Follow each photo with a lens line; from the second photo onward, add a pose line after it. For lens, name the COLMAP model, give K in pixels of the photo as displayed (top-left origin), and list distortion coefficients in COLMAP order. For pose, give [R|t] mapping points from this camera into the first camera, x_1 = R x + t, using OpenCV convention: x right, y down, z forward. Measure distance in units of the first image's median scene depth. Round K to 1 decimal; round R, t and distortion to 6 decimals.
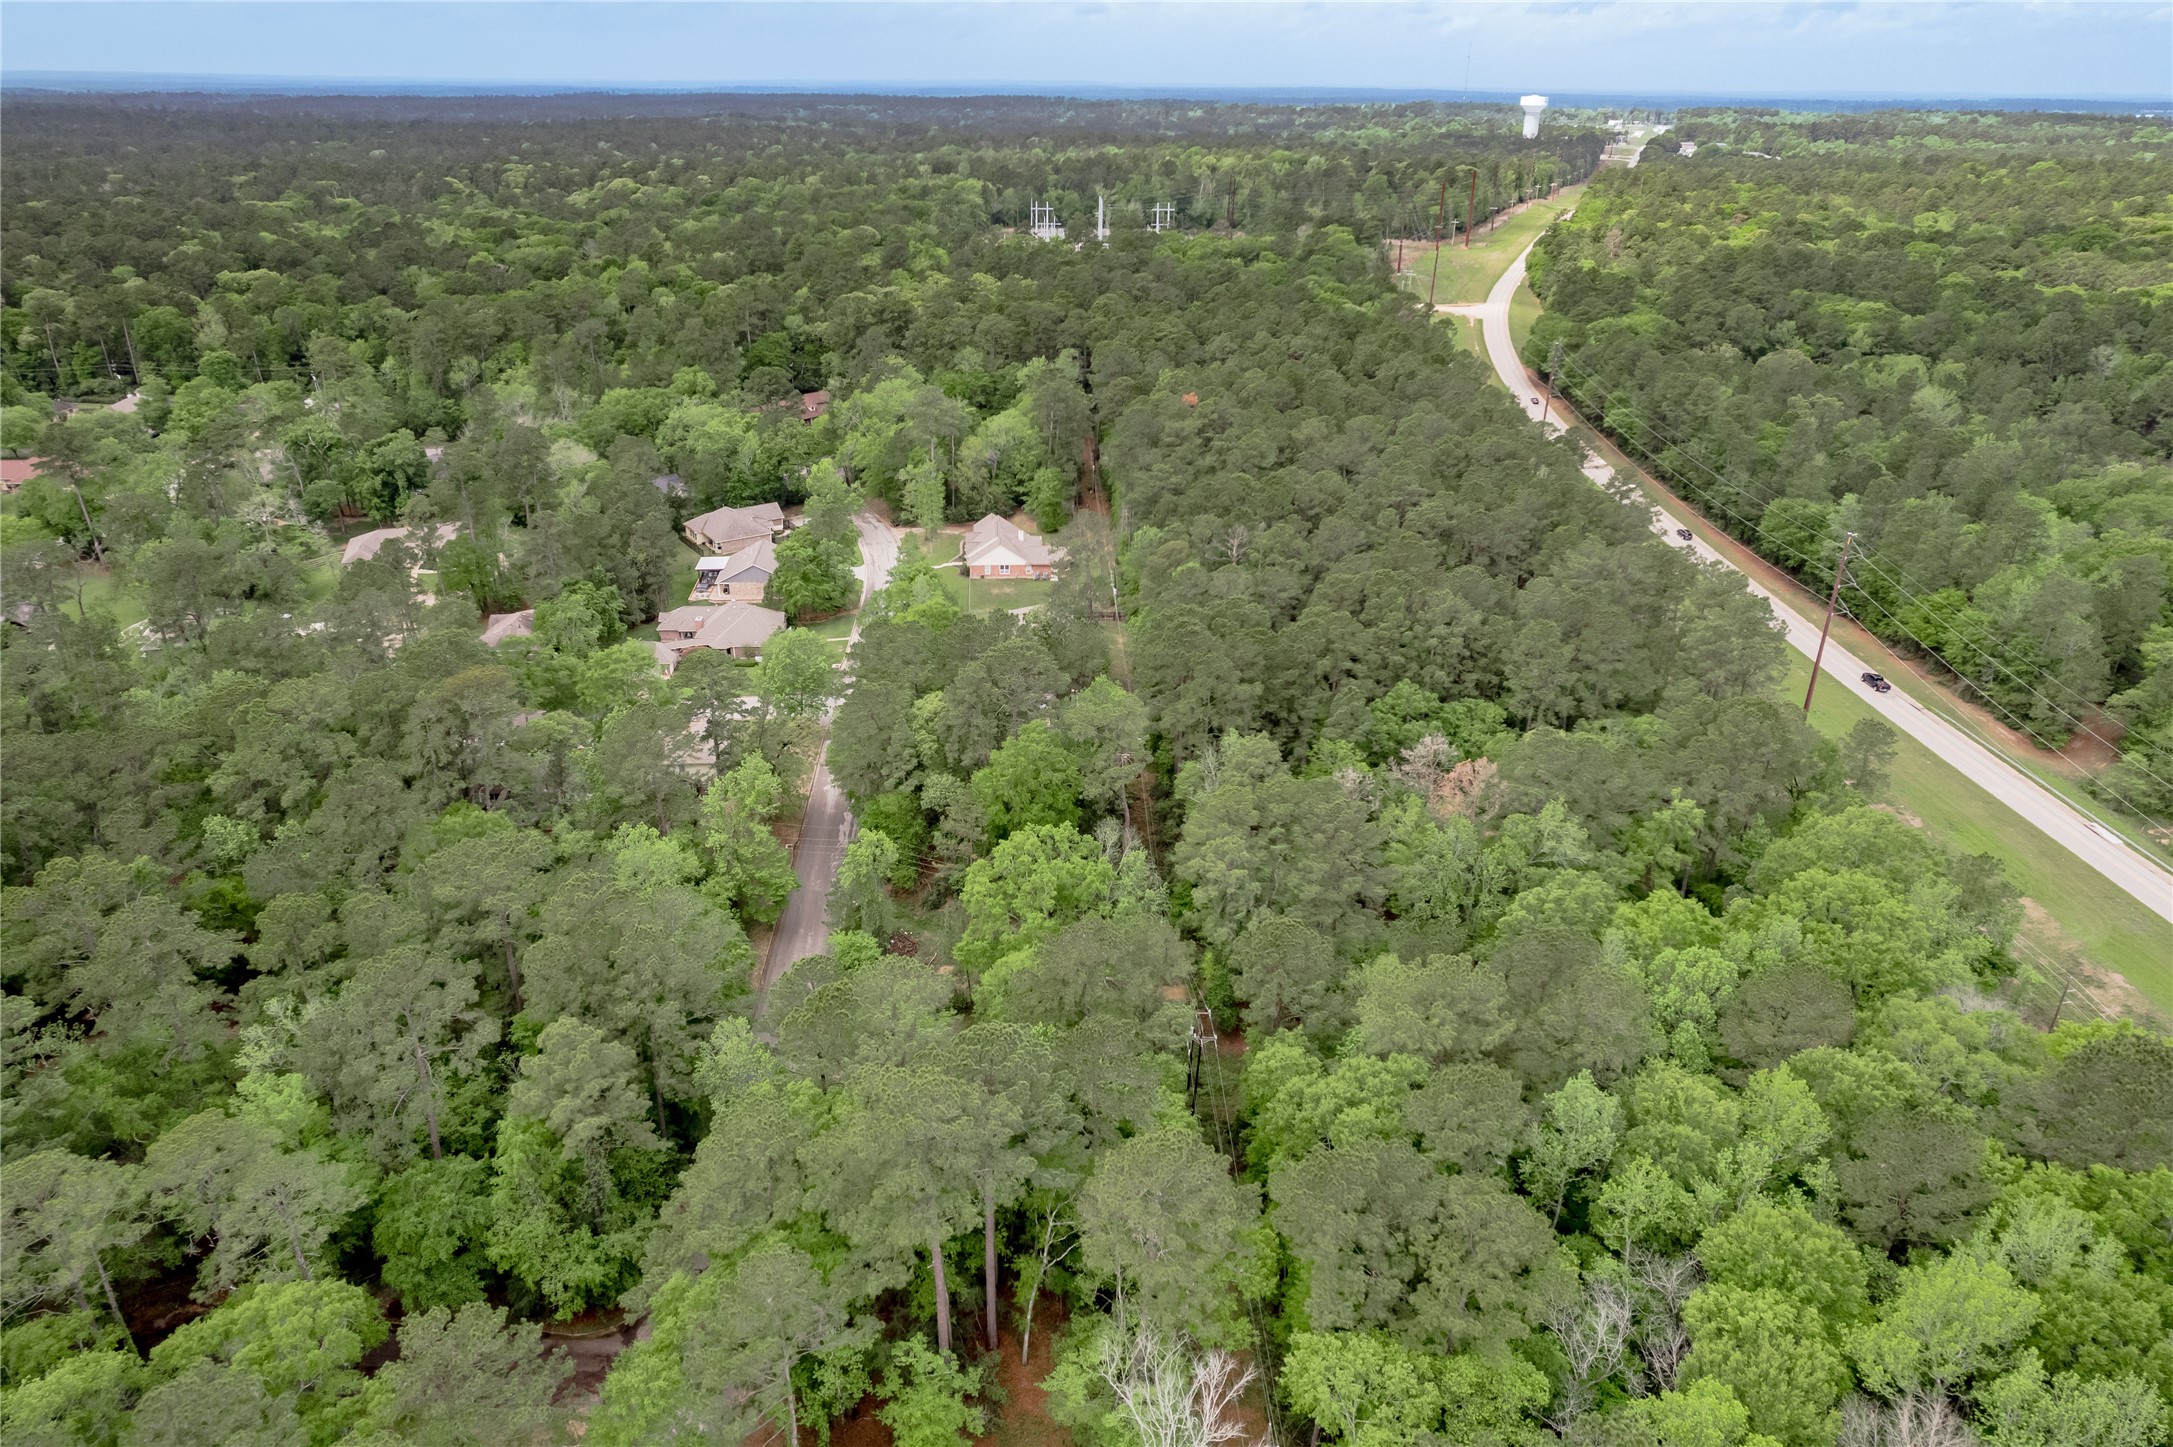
lens RADIAL K [[1396.7, 0, 1091.4], [0, 1396.7, 714.6], [0, 0, 1]] dist [-0.075364, 0.089889]
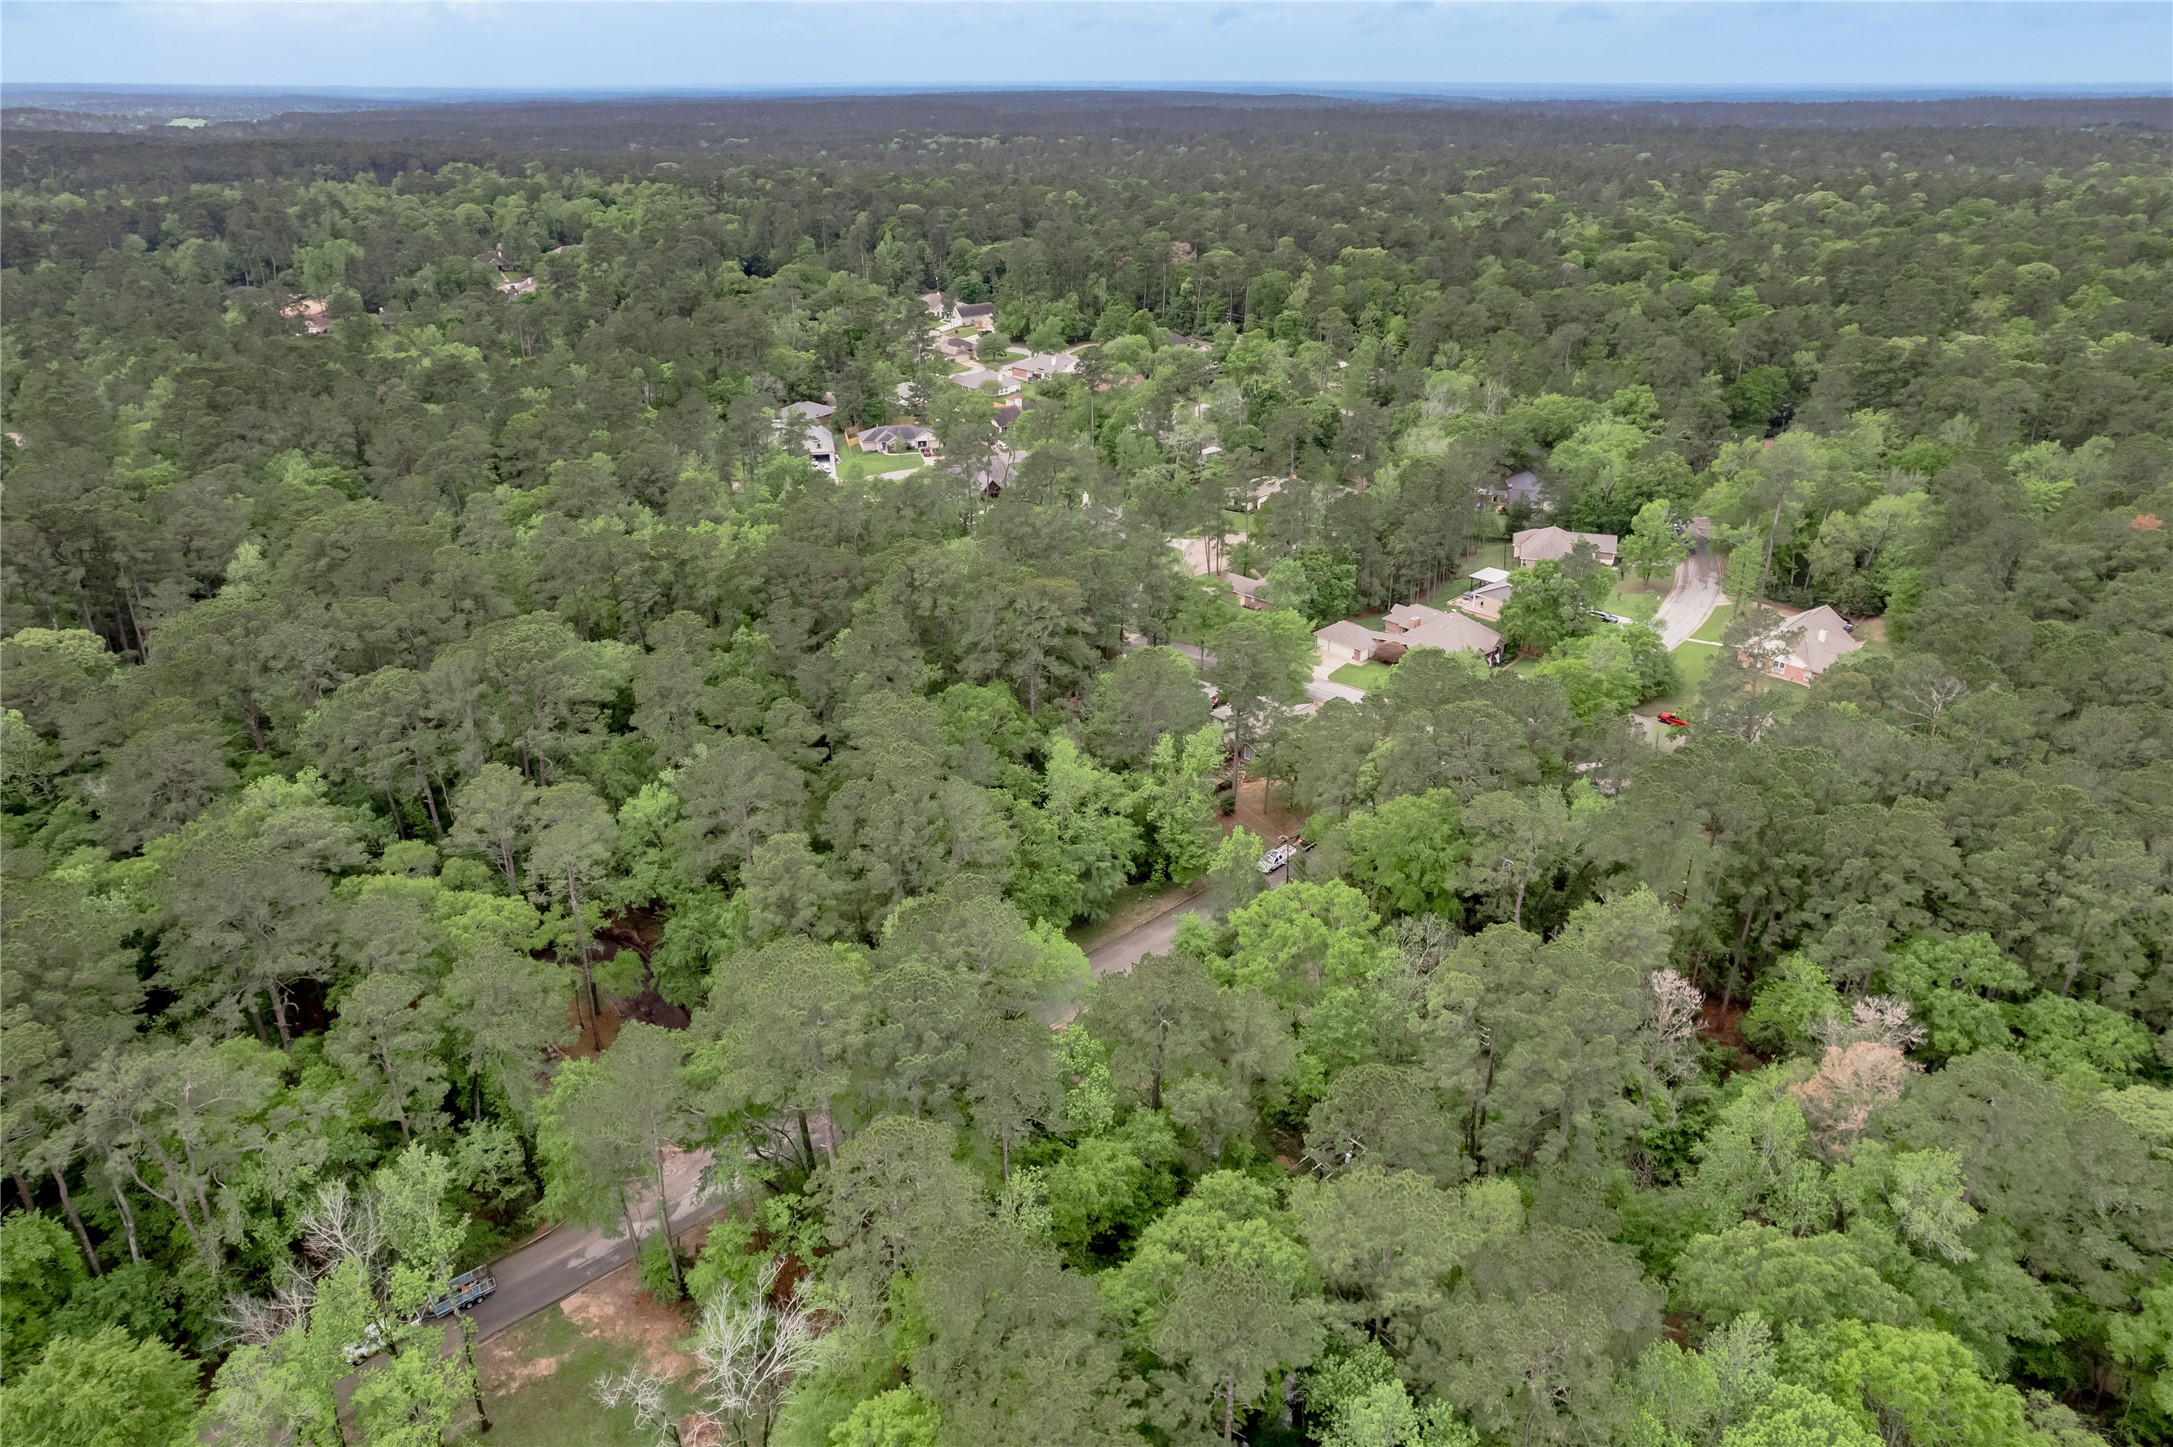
lens RADIAL K [[1433.2, 0, 1070.6], [0, 1433.2, 675.3], [0, 0, 1]] dist [-0.066579, 0.064380]
pose [[0.649019, 0.290116, -0.703283, 0.416413], [-0.316110, 0.943692, 0.097569, -0.077102], [0.691989, 0.158990, 0.704183, 0.174753]]
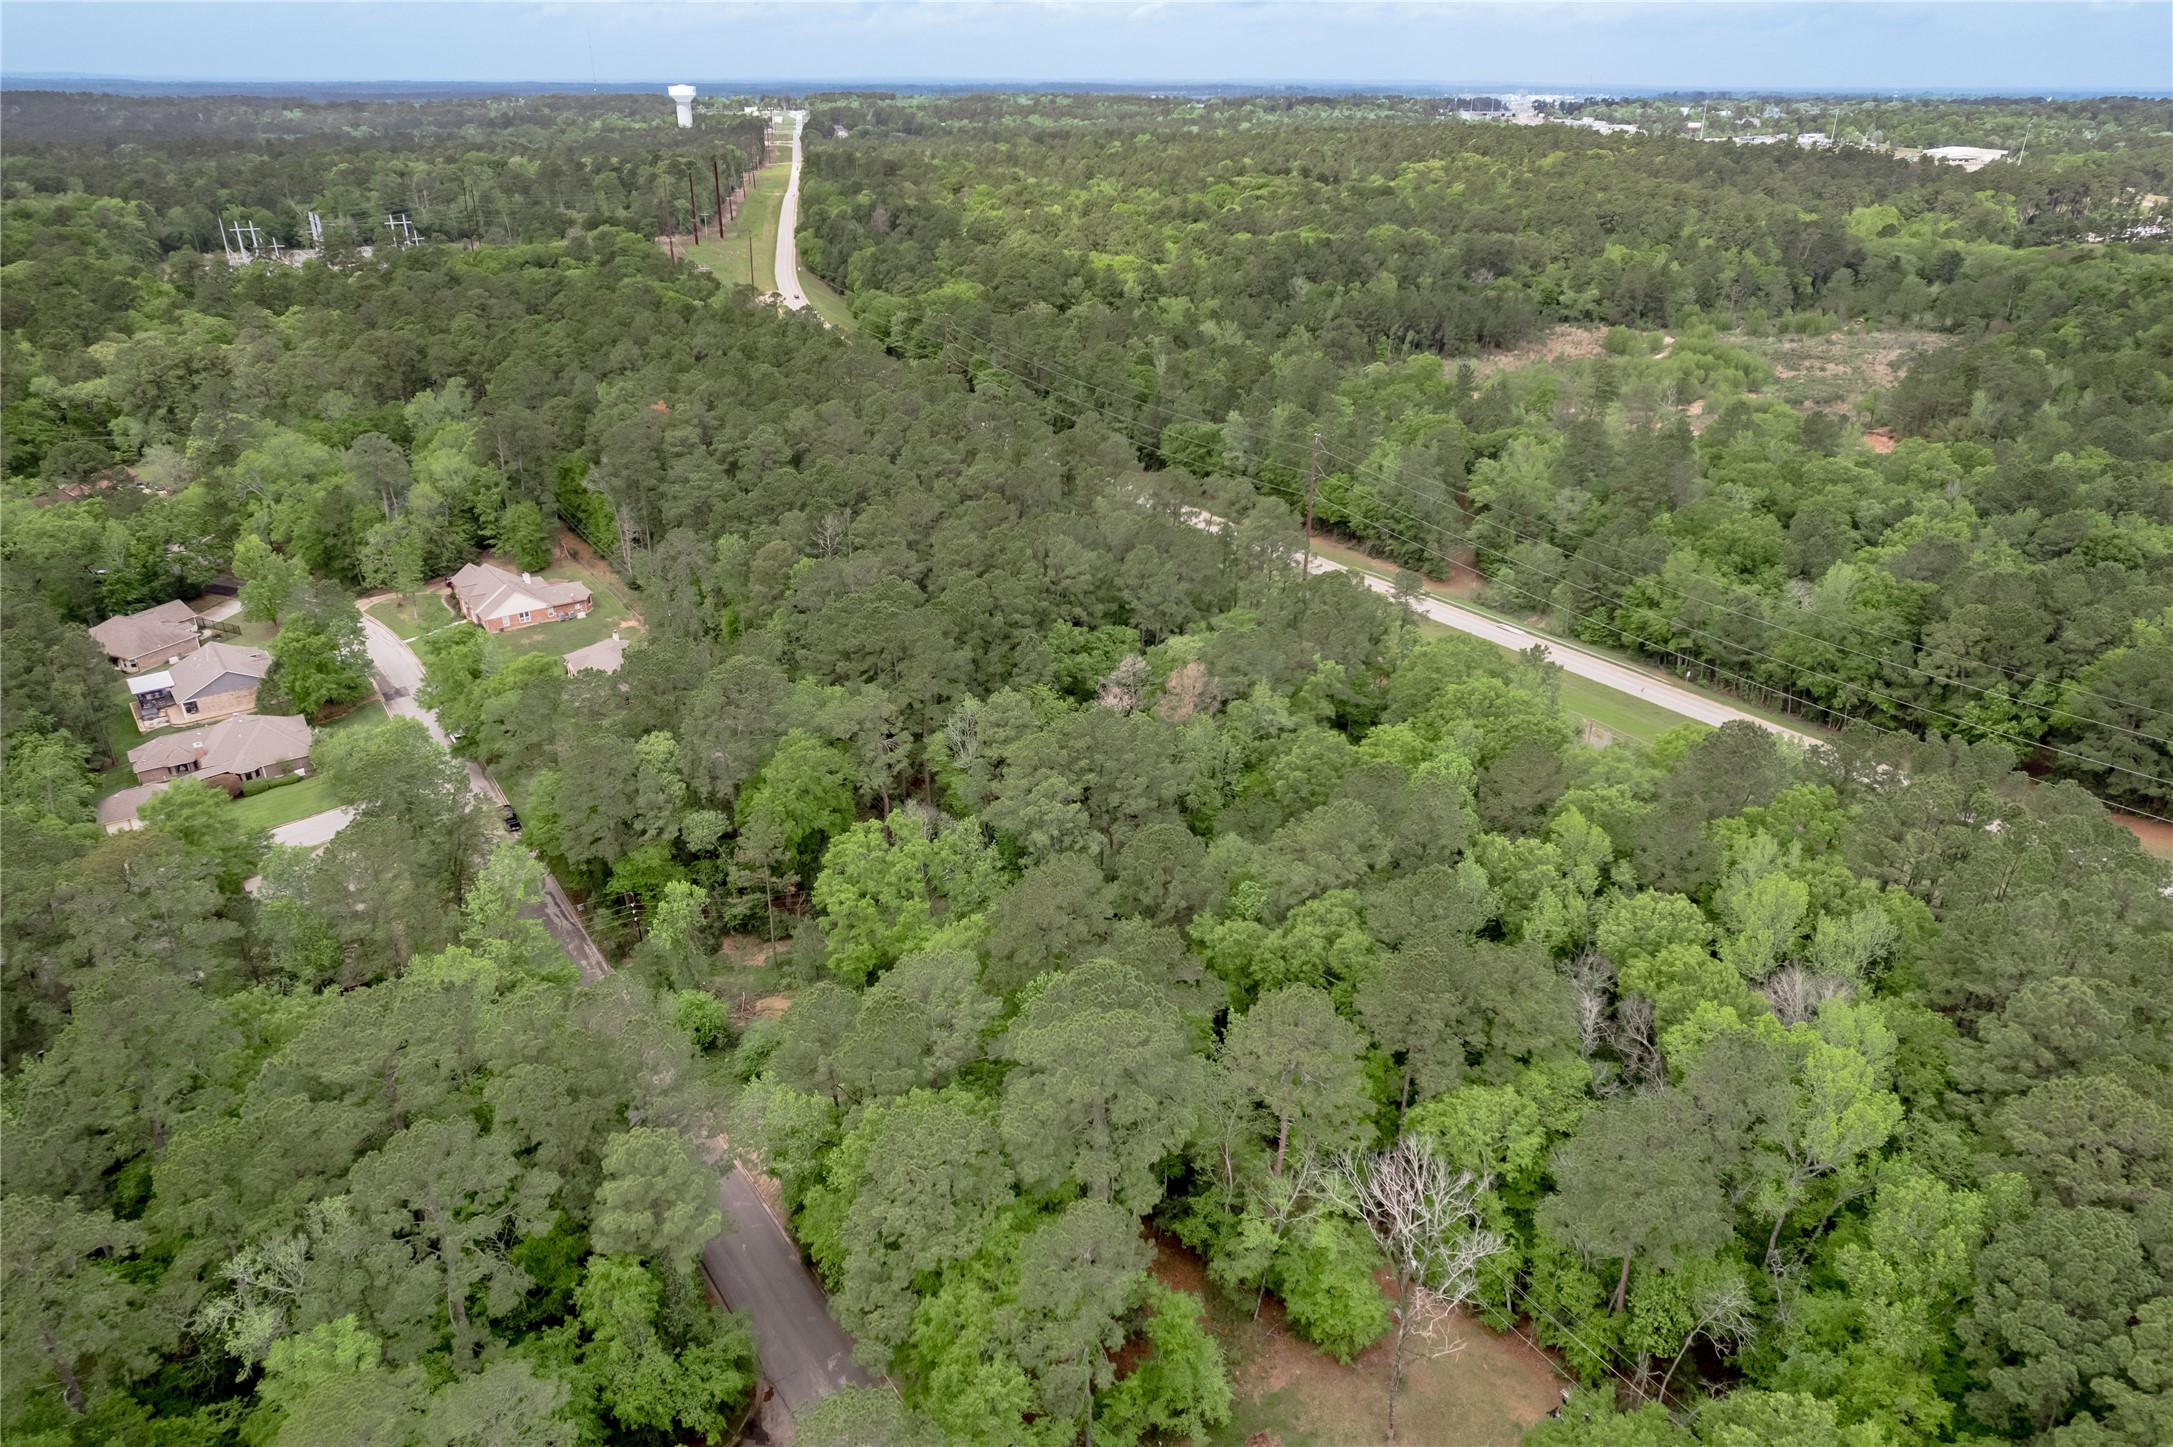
lens RADIAL K [[1439.8, 0, 1092.7], [0, 1439.8, 714.0], [0, 0, 1]] dist [-0.080924, 0.094850]
pose [[0.829865, -0.235238, 0.505952, -0.385820], [0.237814, 0.969415, 0.060657, -0.017632], [-0.504746, 0.069986, 0.860426, 0.025590]]
